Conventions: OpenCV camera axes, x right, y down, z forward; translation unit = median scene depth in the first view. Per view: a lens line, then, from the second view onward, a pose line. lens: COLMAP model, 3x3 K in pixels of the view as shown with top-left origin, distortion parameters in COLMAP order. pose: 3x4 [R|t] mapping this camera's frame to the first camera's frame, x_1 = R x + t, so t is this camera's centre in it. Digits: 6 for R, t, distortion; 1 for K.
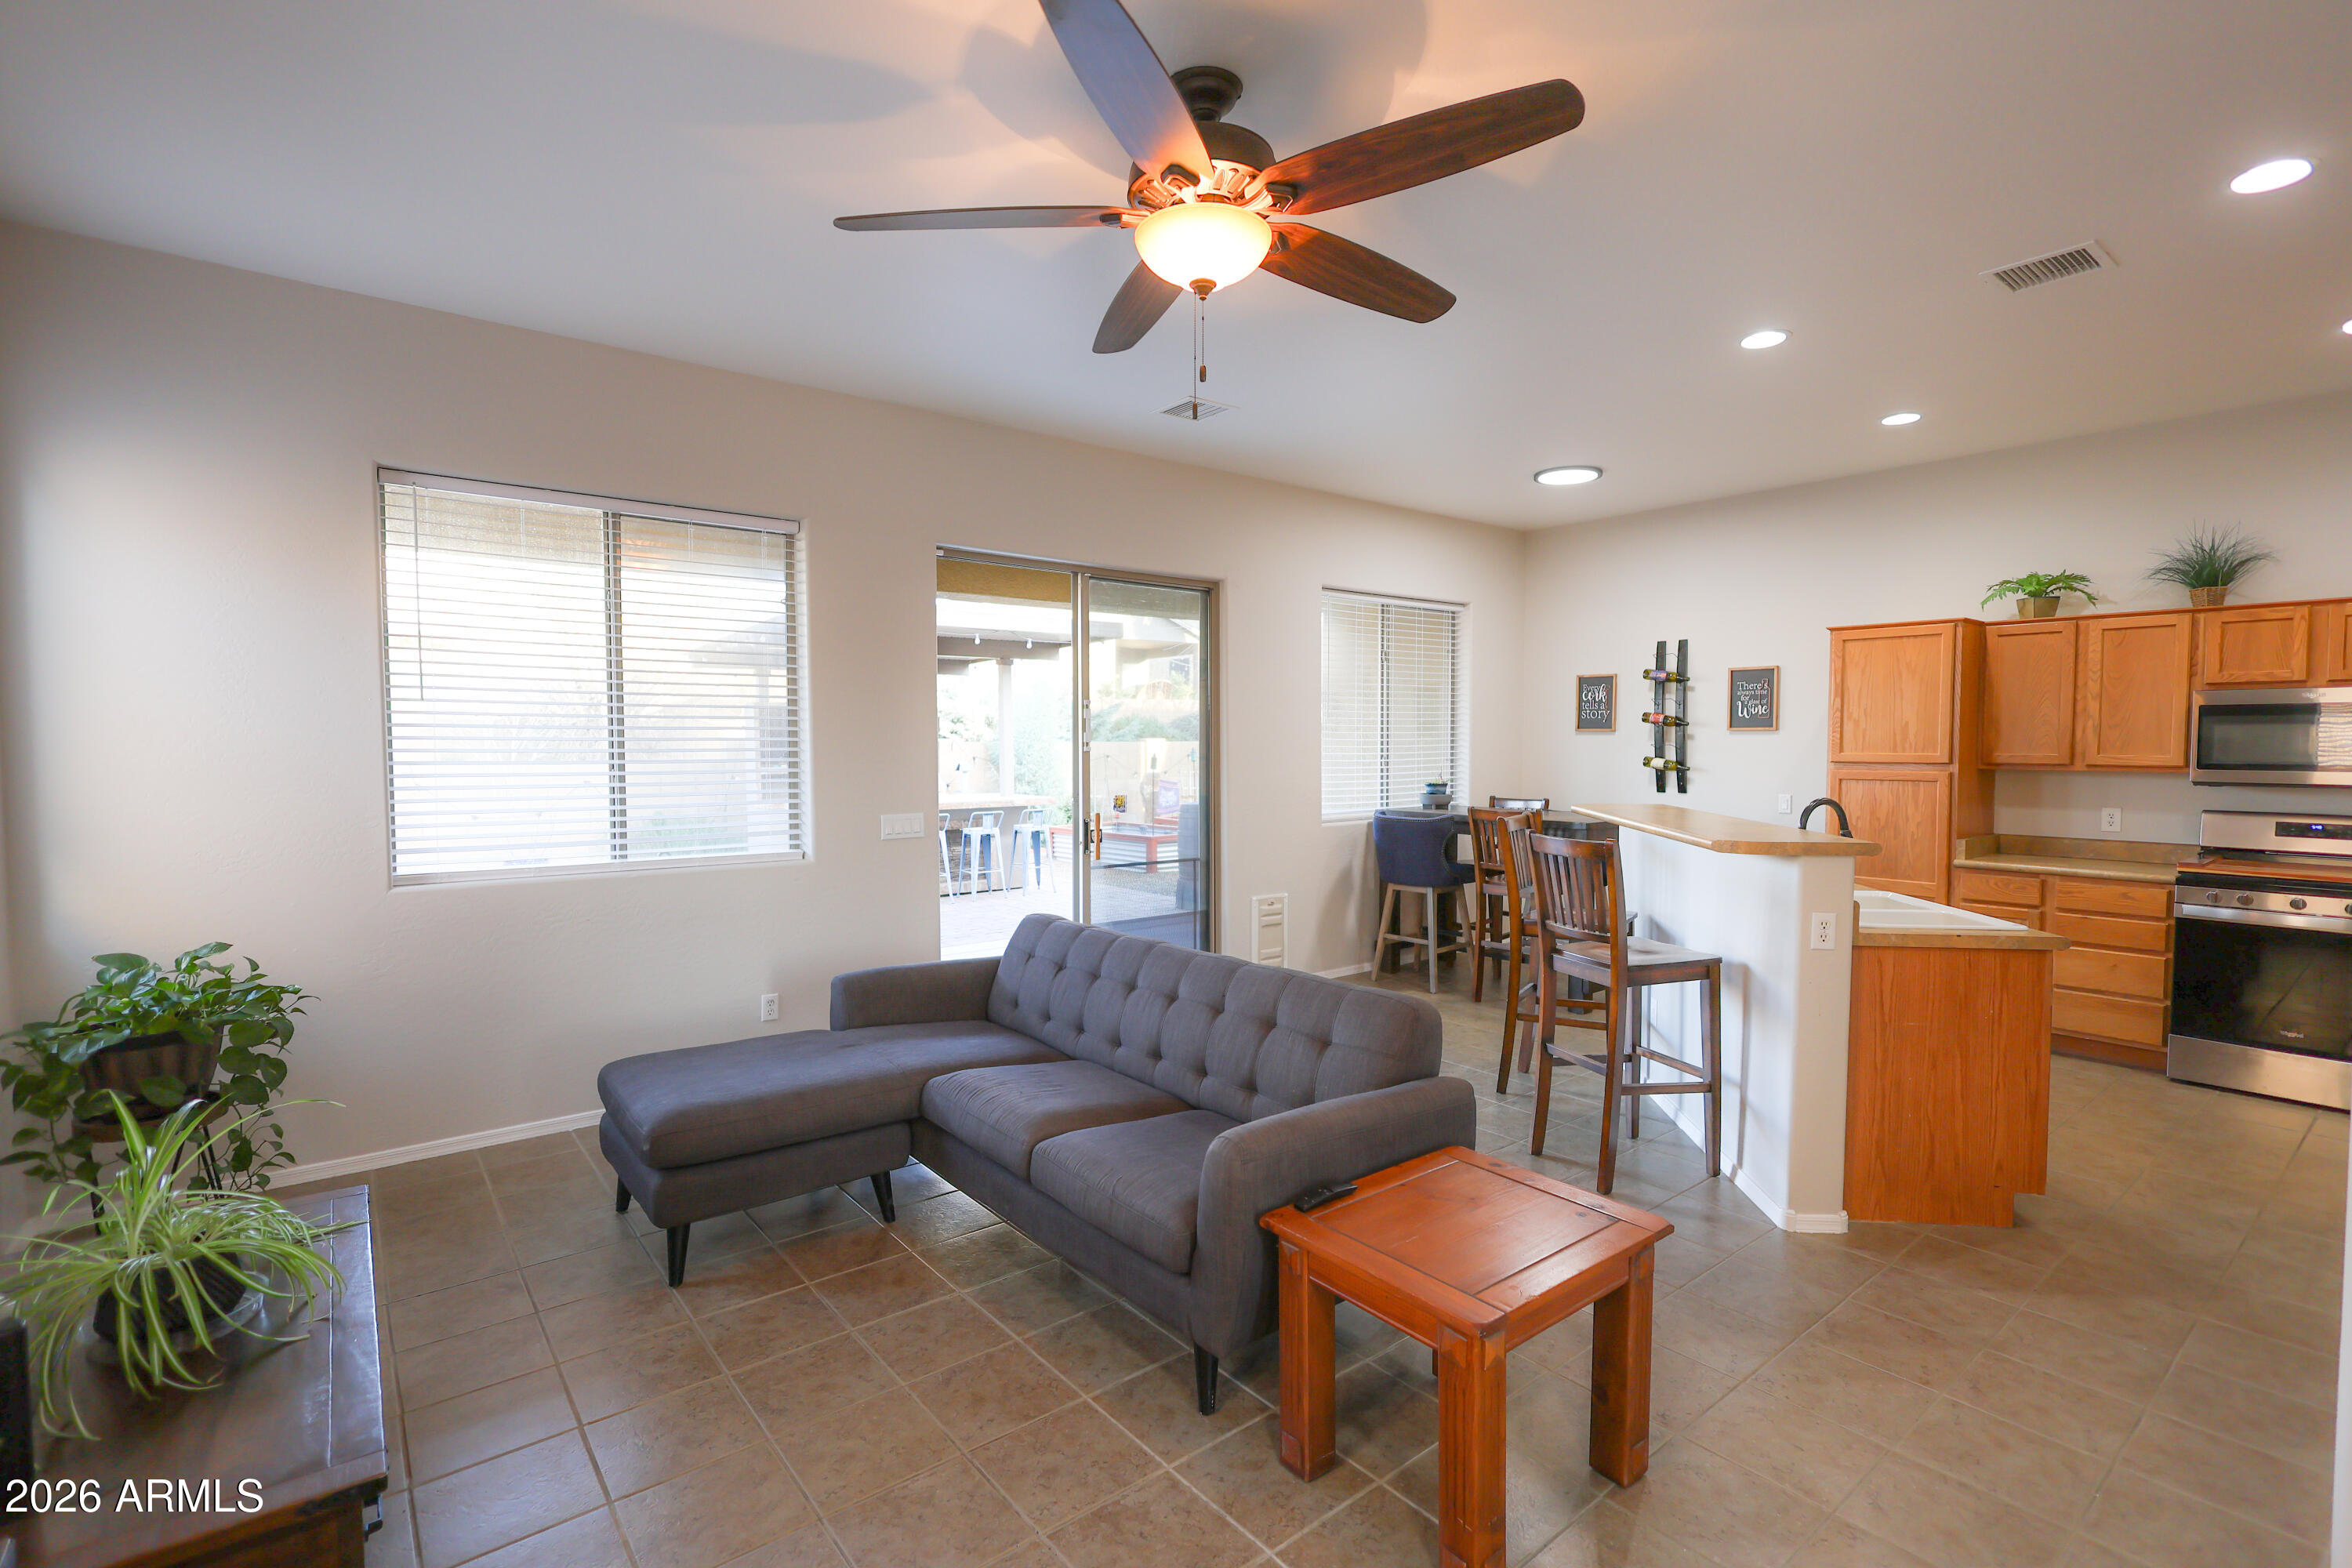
lens RADIAL K [[1083.8, 0, 1190.6], [0, 1083.8, 787.2], [0, 0, 1]] dist [0.000134, 0.001011]
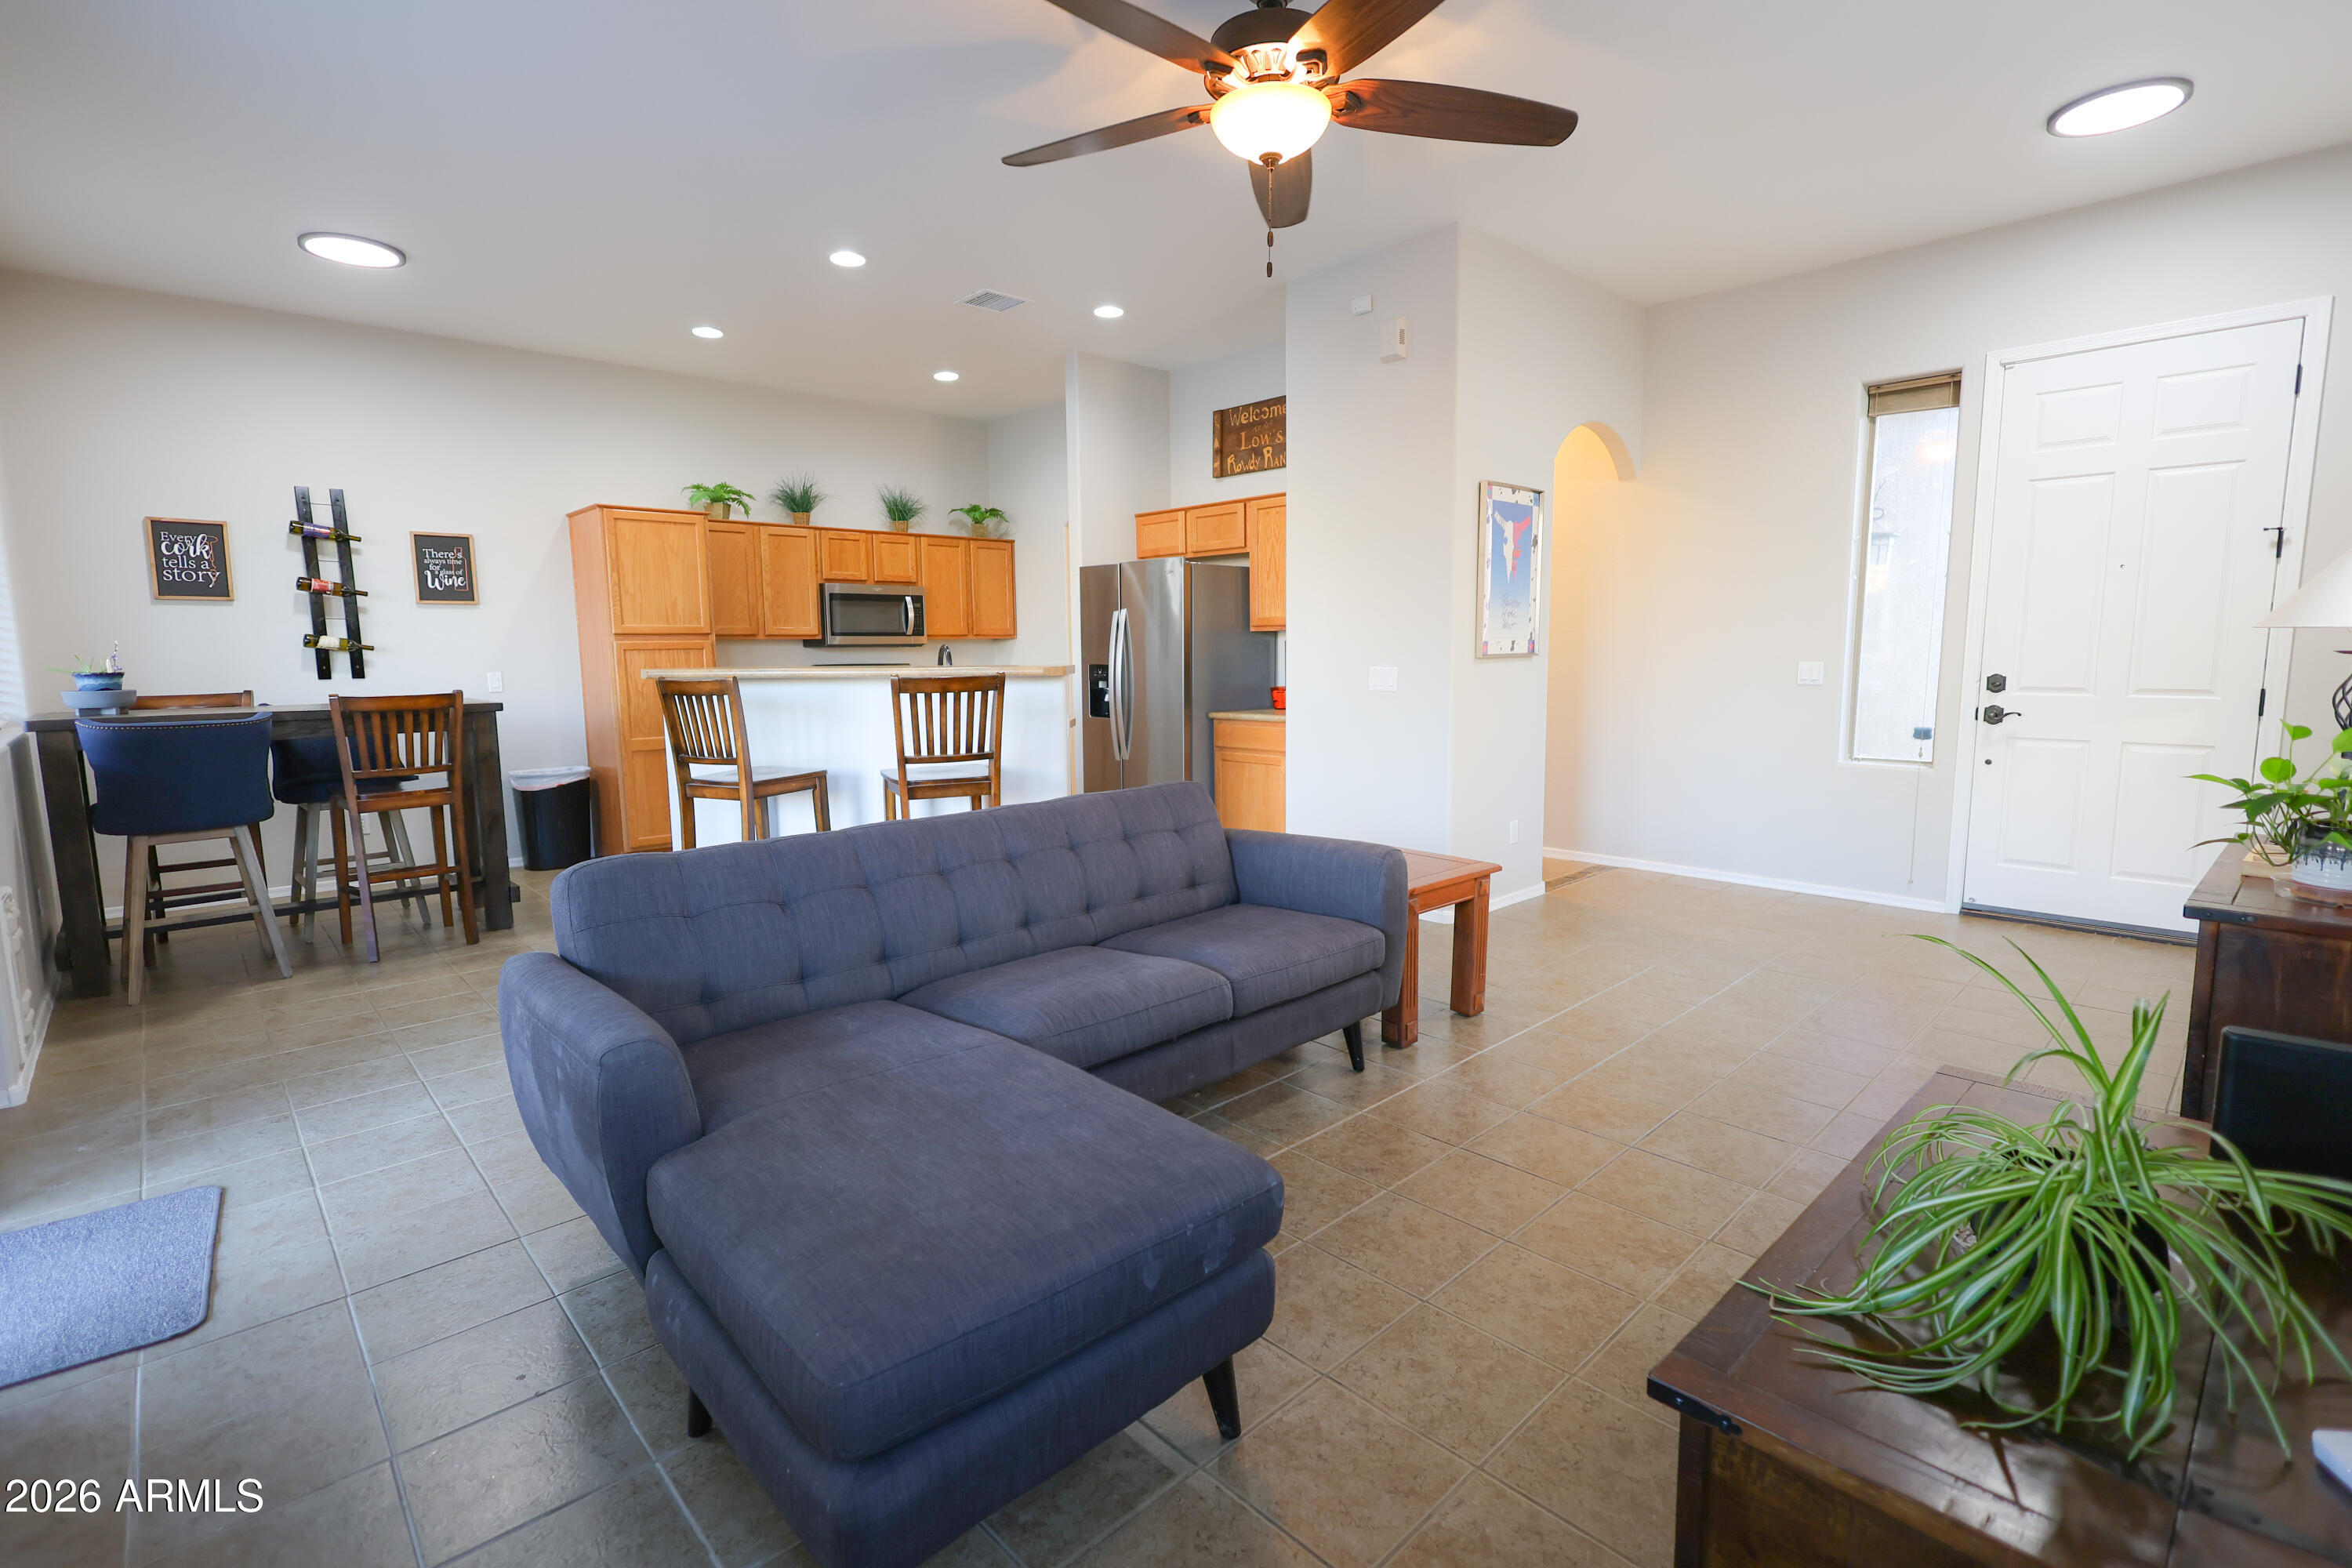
lens RADIAL K [[1083.8, 0, 1181.0], [0, 1083.8, 778.4], [0, 0, 1]] dist [0.000134, 0.001011]
pose [[-0.075267, -0.120231, 0.989889, -0.442096], [0.054927, 0.990697, 0.124505, 0.012993], [-0.995650, 0.063743, -0.067963, 0.453265]]
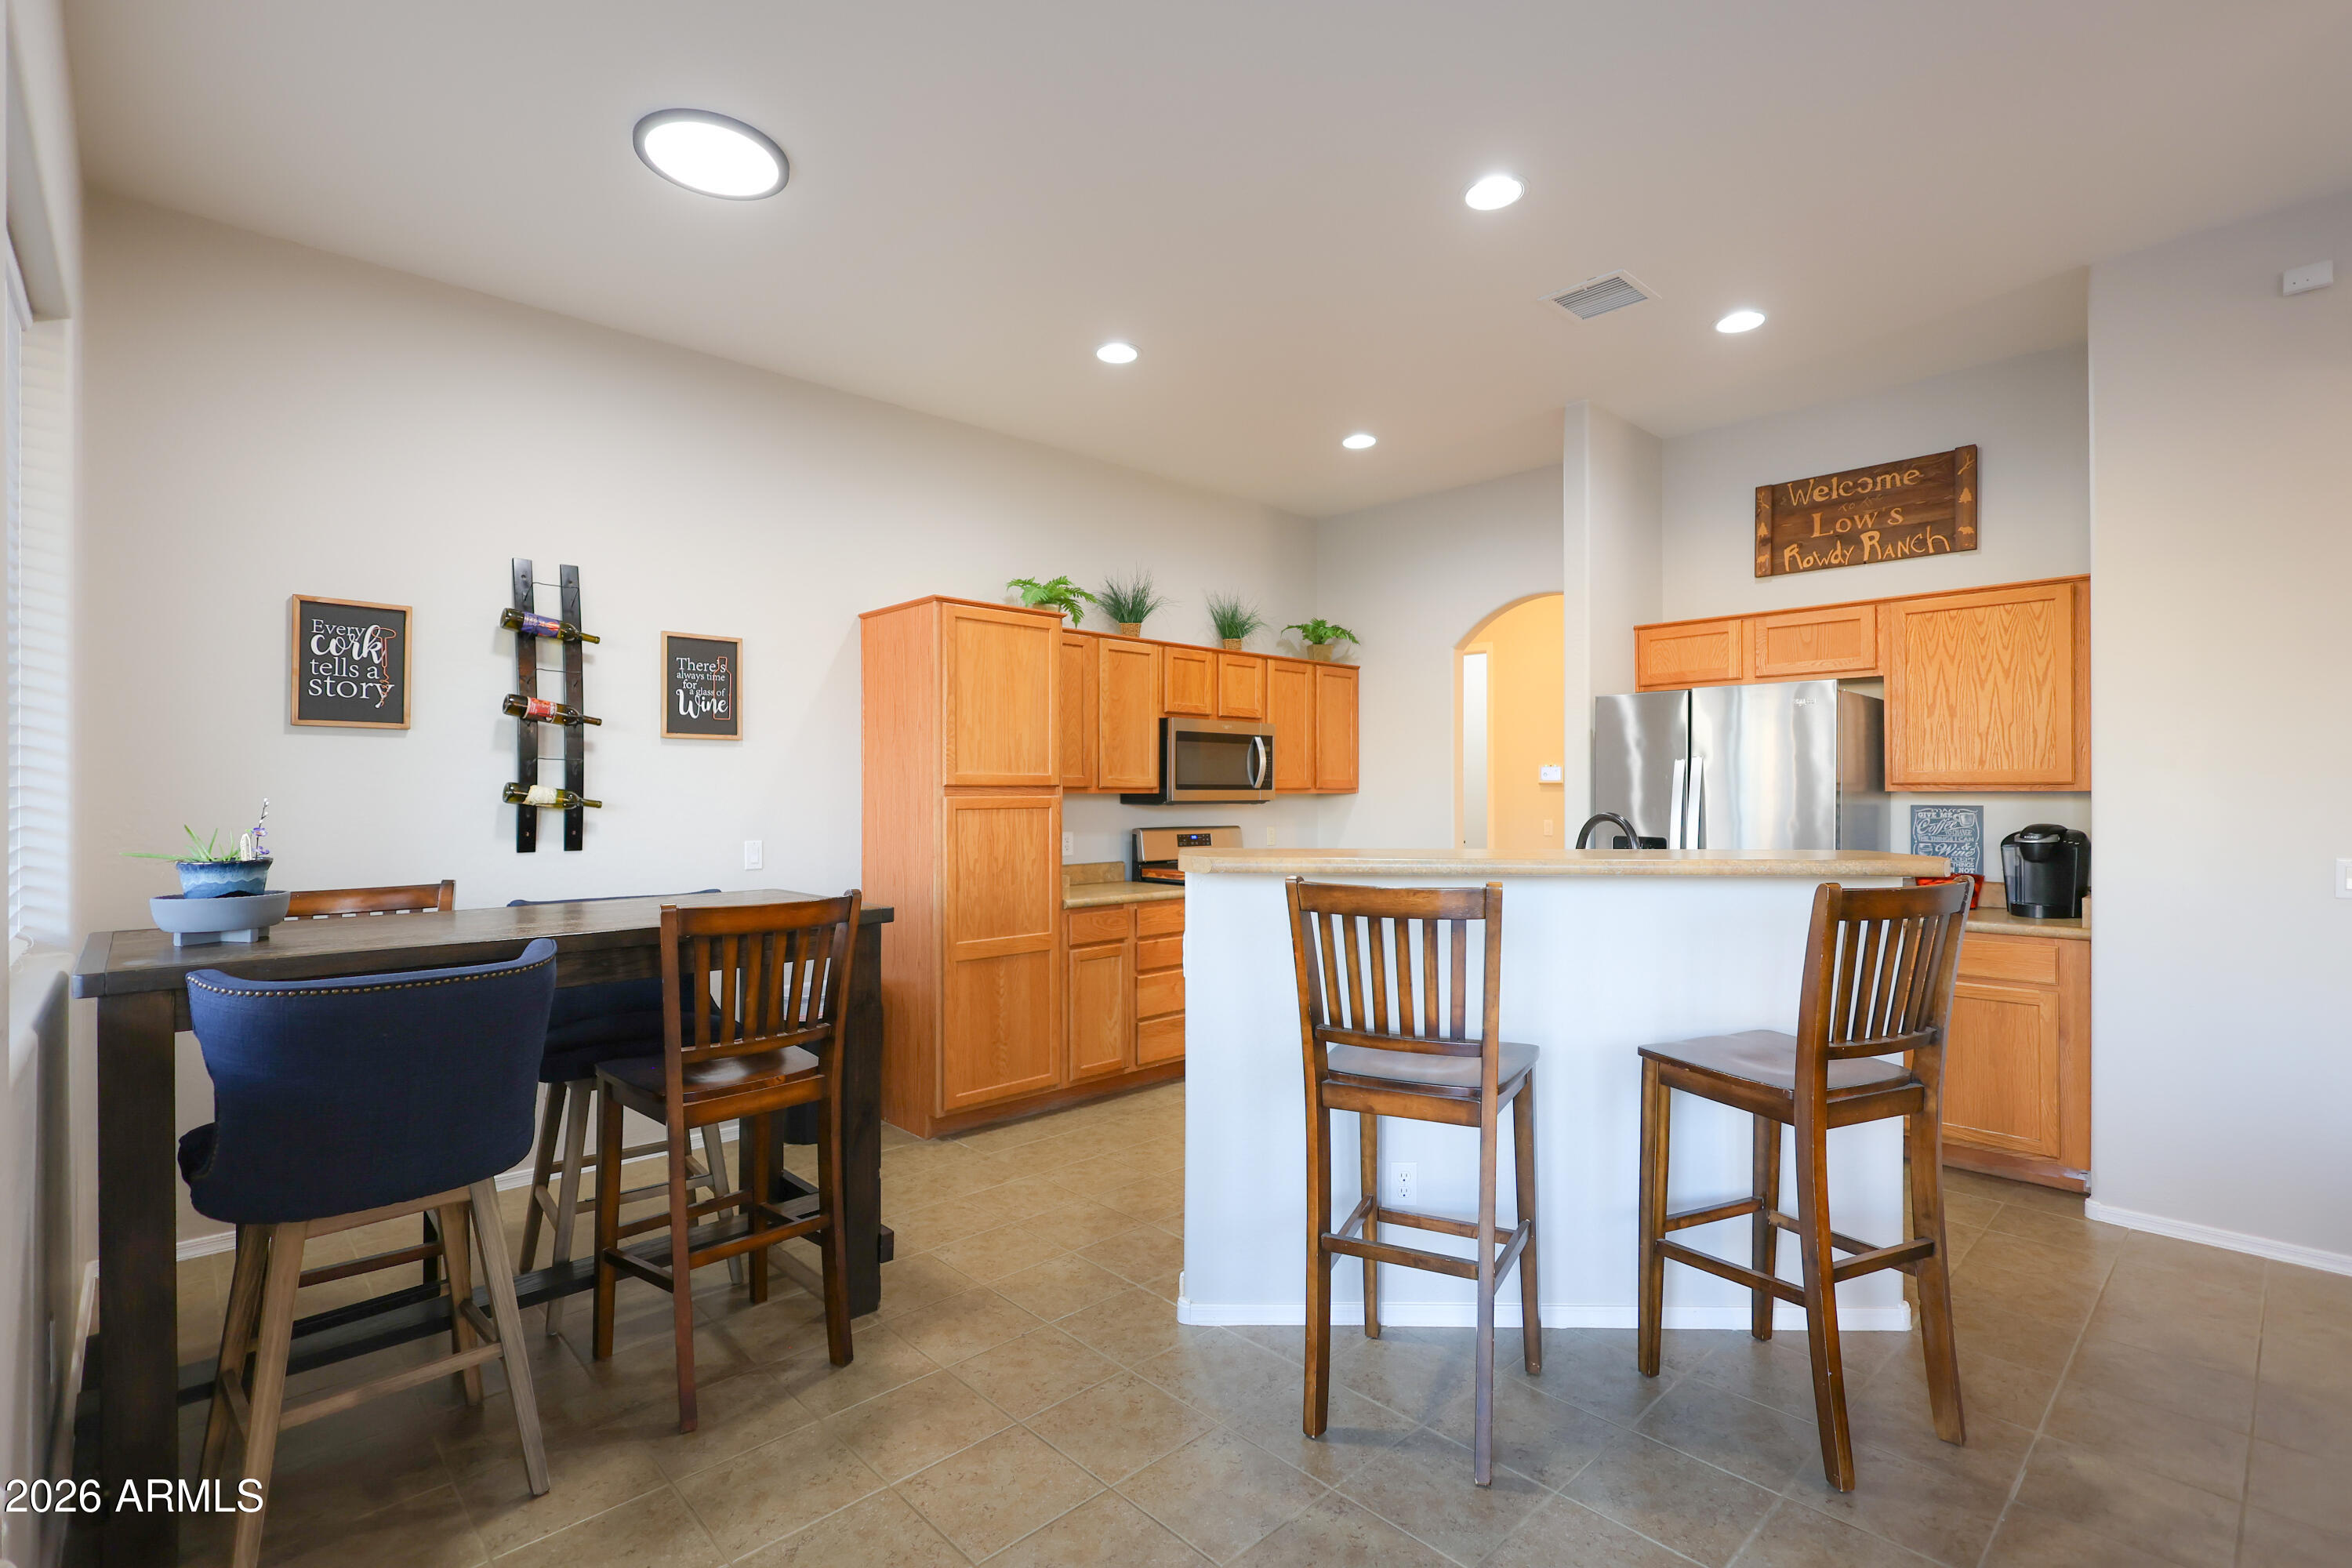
lens RADIAL K [[1083.8, 0, 1182.9], [0, 1083.8, 791.2], [0, 0, 1]] dist [0.000134, 0.001011]
pose [[-0.078064, 0.000577, 0.996948, -0.110028], [0.044067, 0.999024, 0.002872, -0.012663], [-0.995974, 0.044156, -0.078014, 0.771017]]
